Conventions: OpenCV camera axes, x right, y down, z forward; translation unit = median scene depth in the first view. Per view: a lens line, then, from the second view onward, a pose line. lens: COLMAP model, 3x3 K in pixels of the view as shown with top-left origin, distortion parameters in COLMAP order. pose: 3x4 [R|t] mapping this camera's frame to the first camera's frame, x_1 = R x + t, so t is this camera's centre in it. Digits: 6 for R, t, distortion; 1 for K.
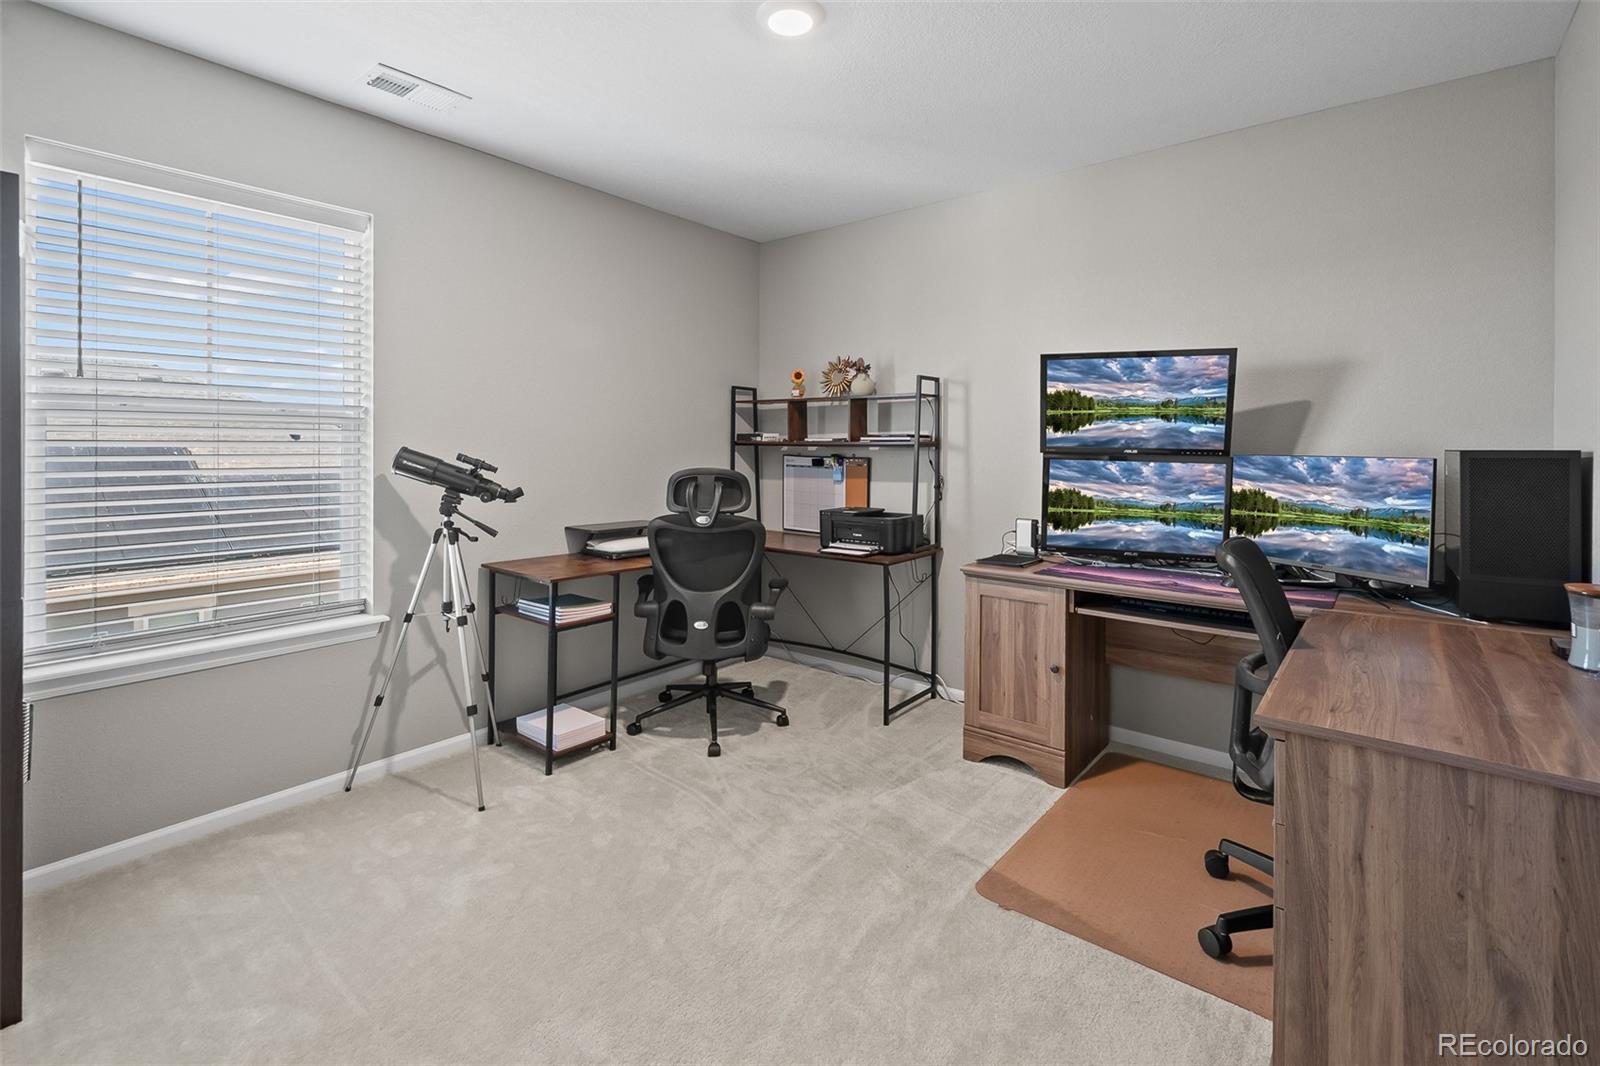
lens RADIAL K [[708.6, 0, 800.0], [0, 708.6, 453.0], [0, 0, 1]] dist [-0.000031, -0.000479]
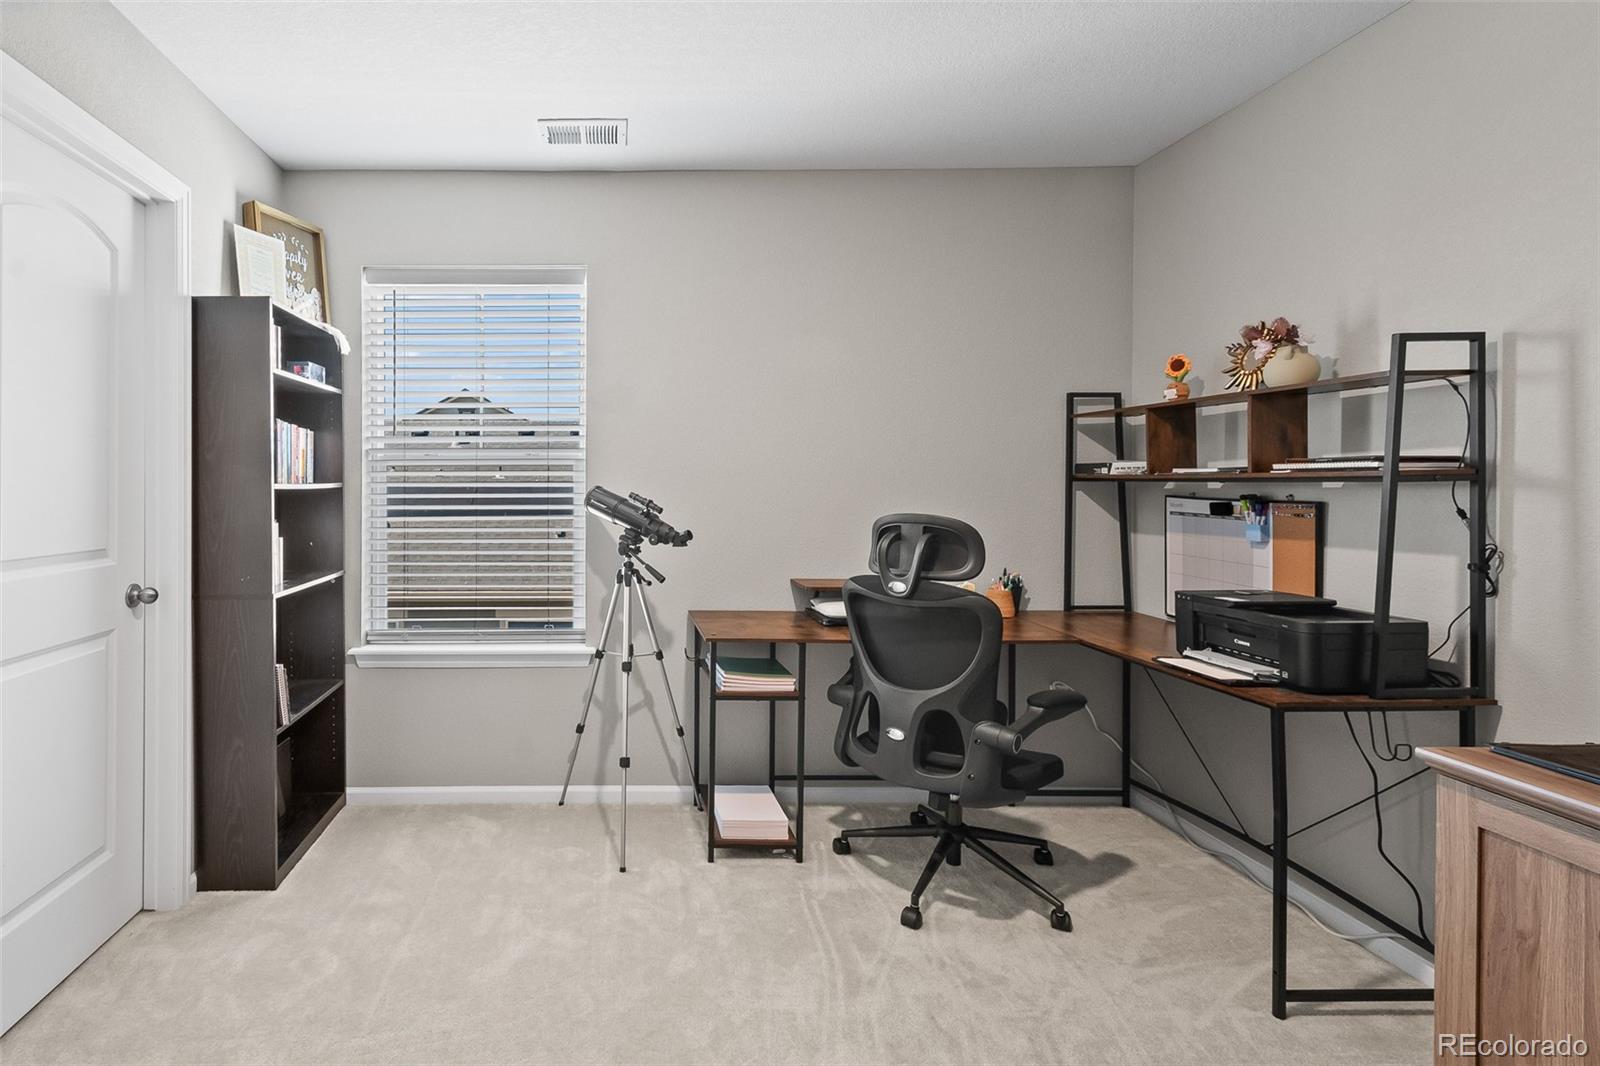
lens RADIAL K [[764.1, 0, 799.8], [0, 764.1, 490.2], [0, 0, 1]] dist [0.000437, -0.000902]
pose [[0.630214, 0.001409, -0.776420, 0.358488], [-0.001611, 0.999999, 0.000507, -0.002303], [0.776420, 0.000931, 0.630215, 0.400156]]
